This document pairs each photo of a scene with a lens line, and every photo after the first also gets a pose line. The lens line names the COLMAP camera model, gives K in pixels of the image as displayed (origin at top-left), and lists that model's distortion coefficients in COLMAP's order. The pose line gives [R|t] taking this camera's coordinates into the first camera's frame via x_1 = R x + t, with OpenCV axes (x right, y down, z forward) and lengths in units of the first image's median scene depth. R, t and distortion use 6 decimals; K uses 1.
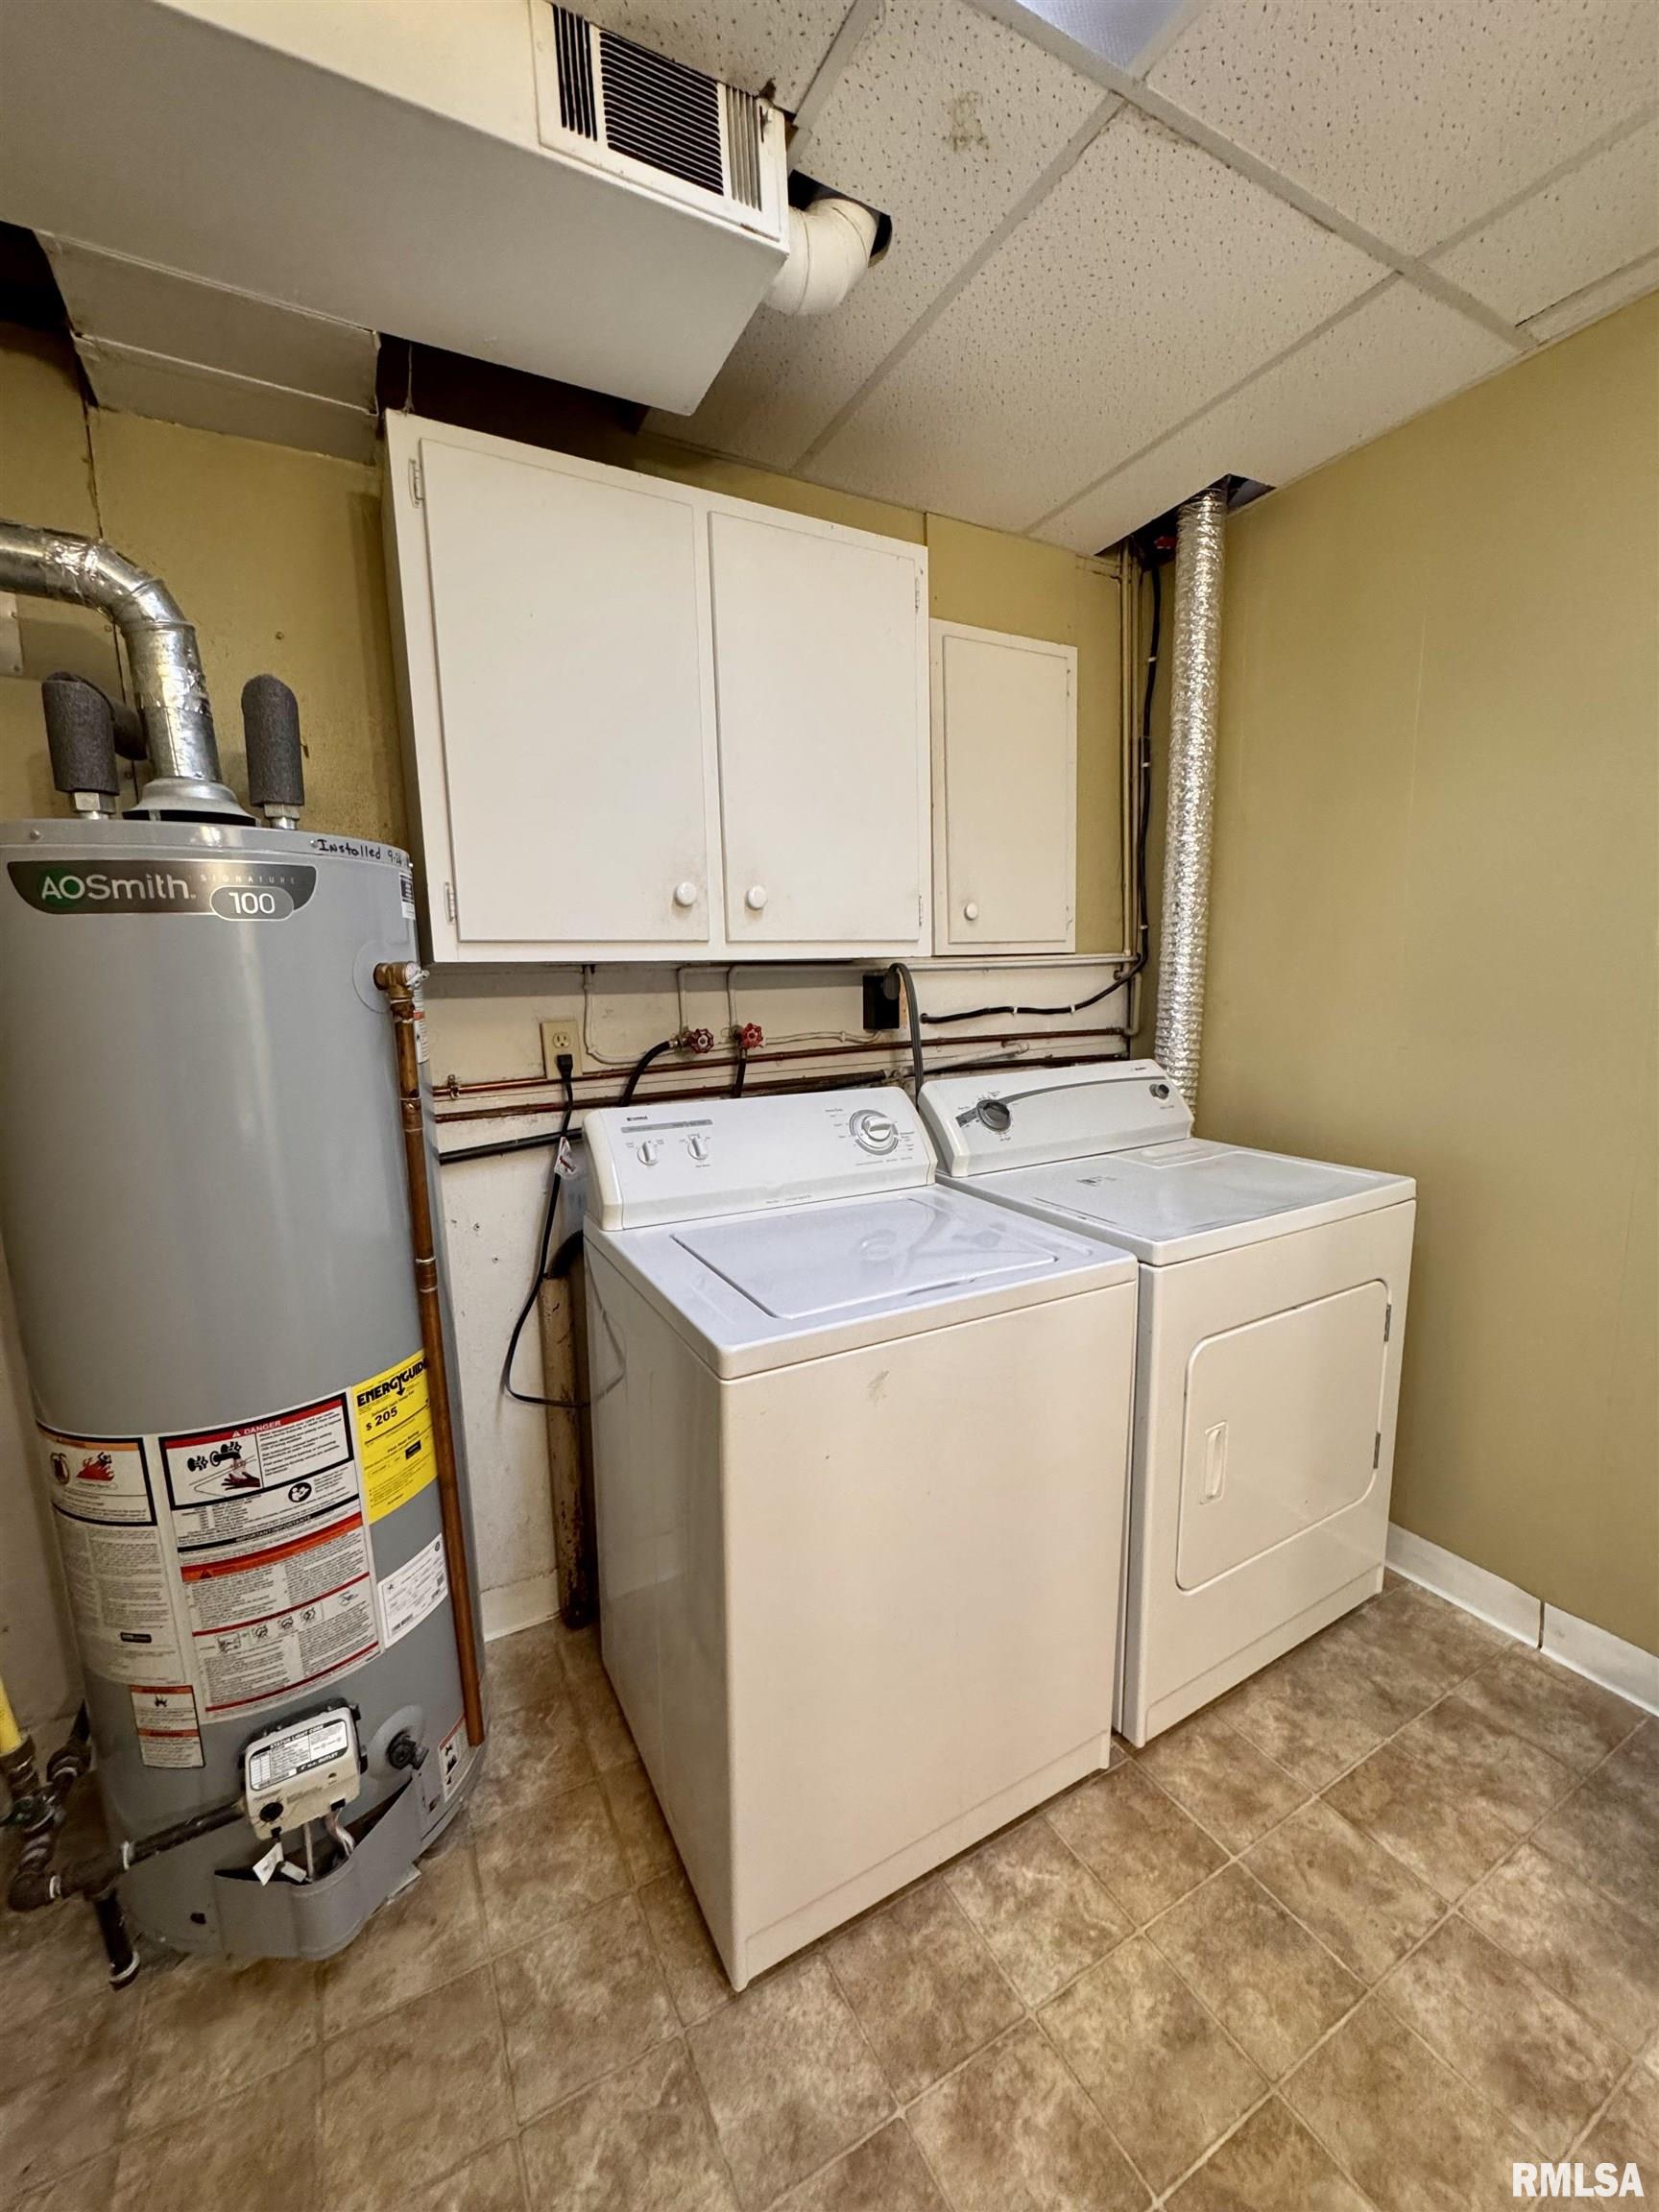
lens RADIAL K [[882.3, 0, 830.9], [0, 882.3, 1112.1], [0, 0, 1]] dist [-0.002513, 0.000567]
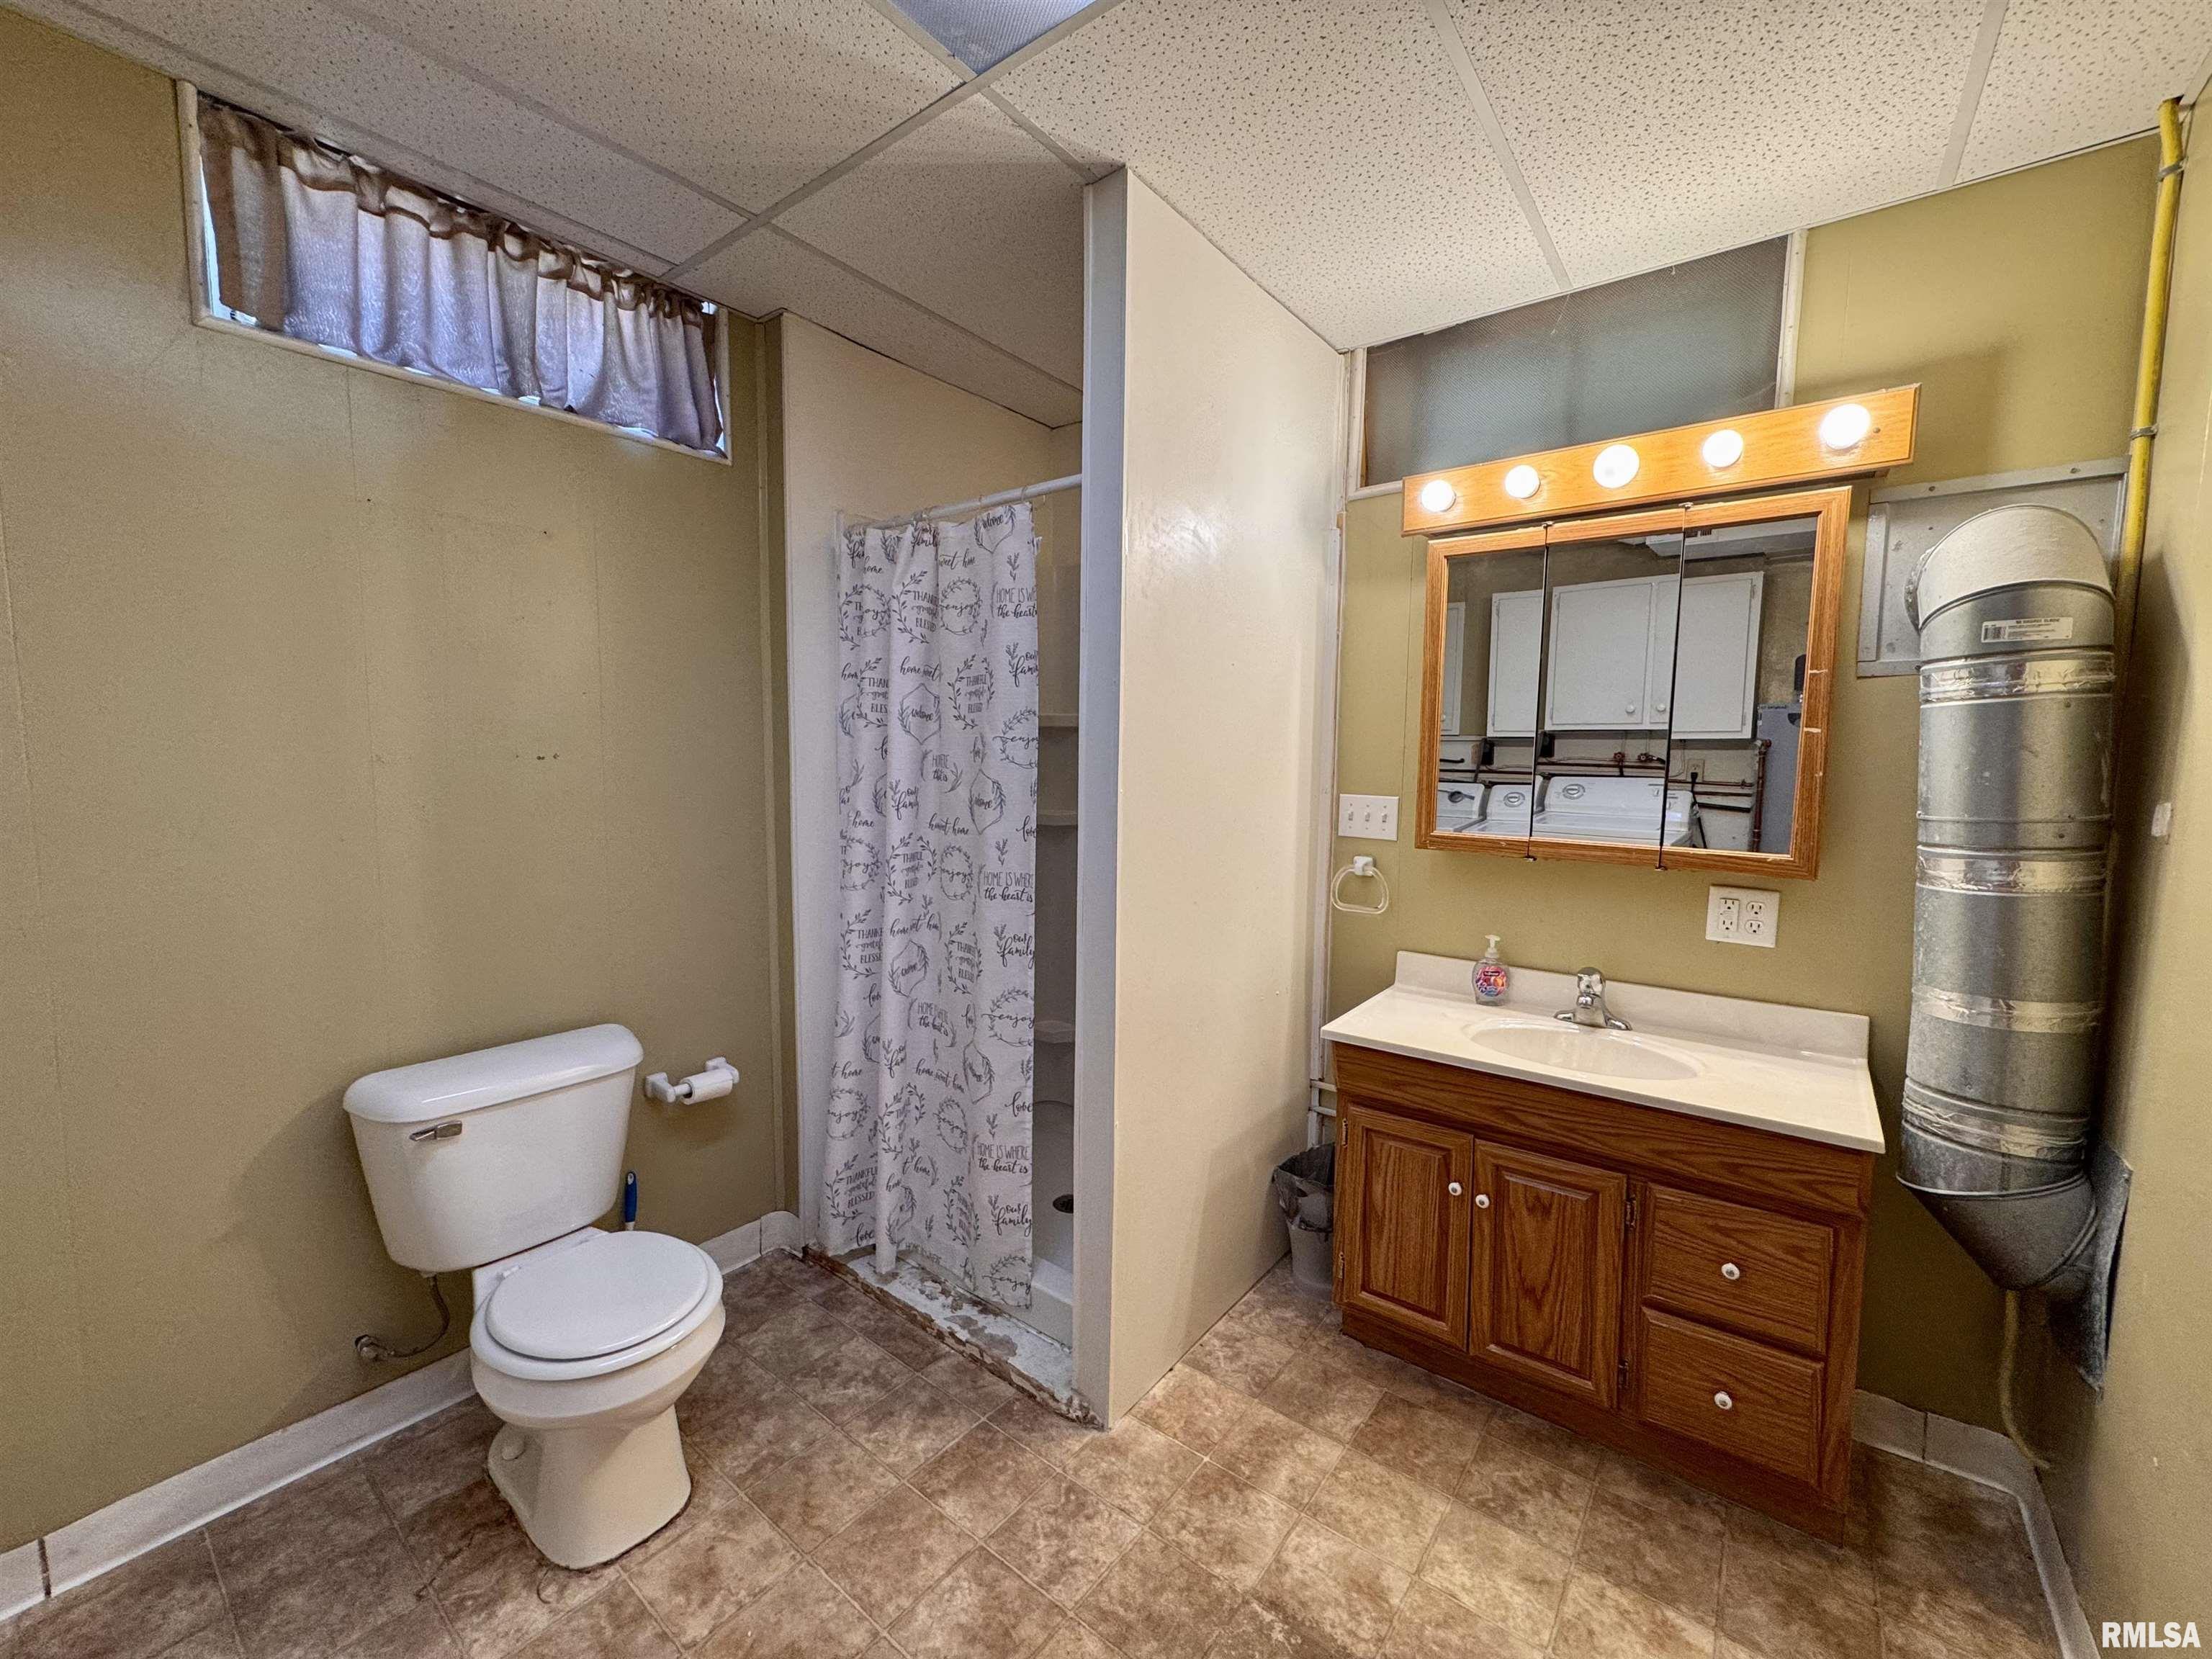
lens RADIAL K [[882.3, 0, 1107.0], [0, 882.3, 826.9], [0, 0, 1]] dist [-0.002513, 0.000567]
pose [[-0.397500, -0.055735, 0.915908, -0.309711], [0.141854, 0.982422, 0.121347, -0.044280], [-0.906571, 0.178161, -0.382606, 0.349116]]
